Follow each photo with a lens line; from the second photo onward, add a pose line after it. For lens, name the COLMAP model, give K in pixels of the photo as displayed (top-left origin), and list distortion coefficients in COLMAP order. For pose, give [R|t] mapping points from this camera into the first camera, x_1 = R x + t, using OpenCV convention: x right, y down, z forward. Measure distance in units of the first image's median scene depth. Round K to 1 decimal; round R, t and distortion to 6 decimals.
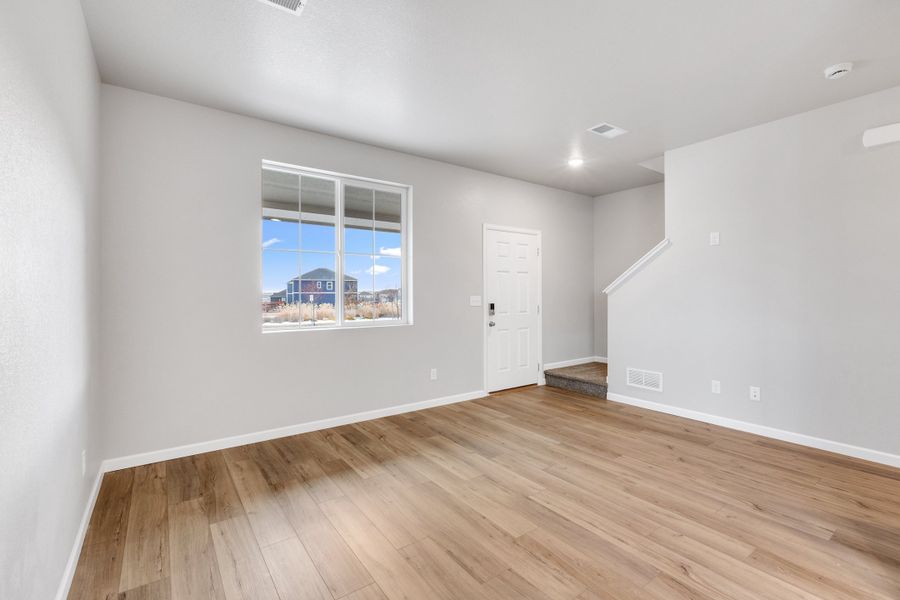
lens RADIAL K [[401.0, 0, 458.0], [0, 401.0, 296.1], [0, 0, 1]] dist [0.004357, 0.000596]
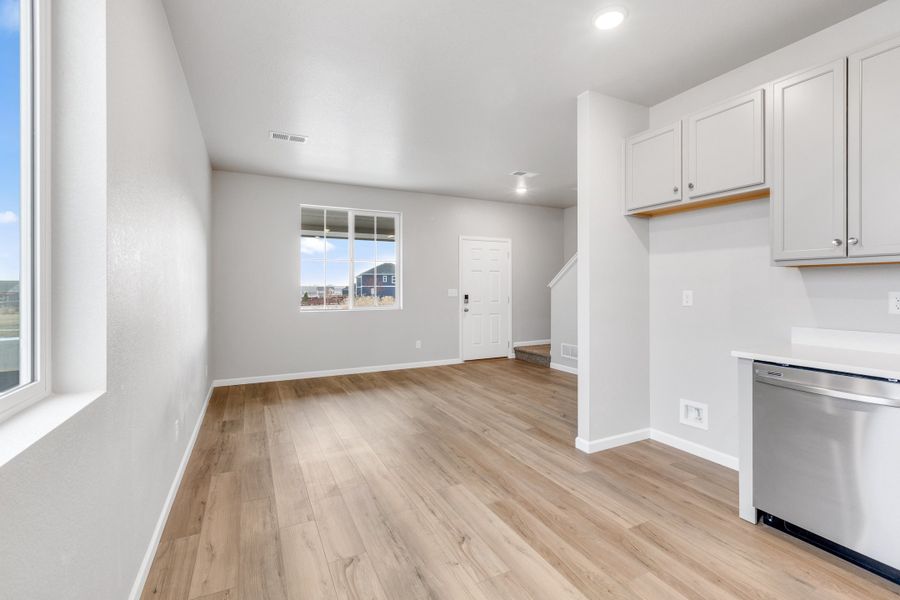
lens RADIAL K [[401.0, 0, 456.8], [0, 401.0, 291.0], [0, 0, 1]] dist [0.004357, 0.000596]
pose [[0.986994, 0.002216, -0.160740, 0.335290], [-0.001707, 0.999993, 0.003306, 0.001729], [0.160746, -0.002989, 0.986991, -0.416958]]
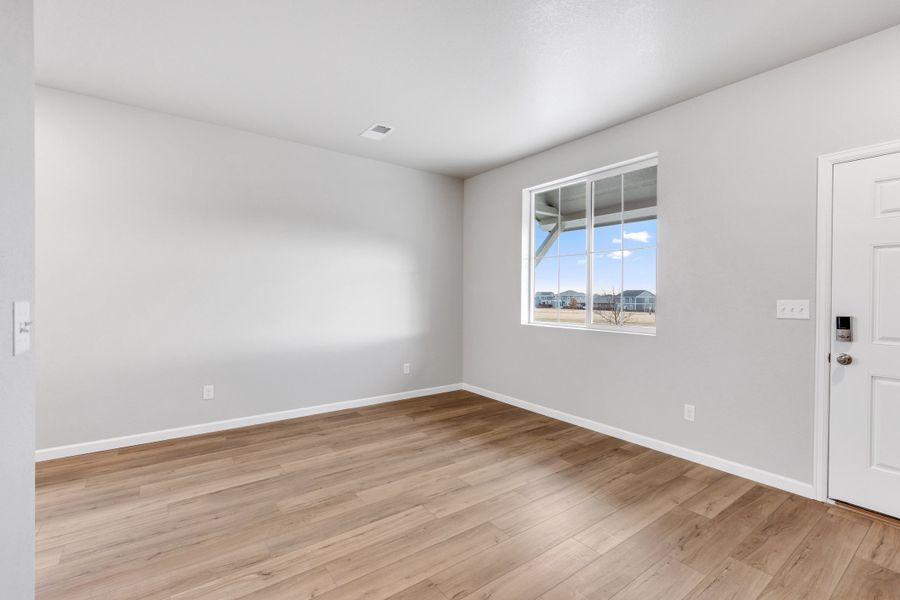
lens RADIAL K [[401.0, 0, 446.9], [0, 401.0, 295.6], [0, 0, 1]] dist [0.004357, 0.000596]
pose [[-0.001028, 0.004833, -0.999988, 0.701483], [-0.010143, 0.999937, 0.004843, -0.005273], [0.999948, 0.010148, -0.000979, 0.654067]]
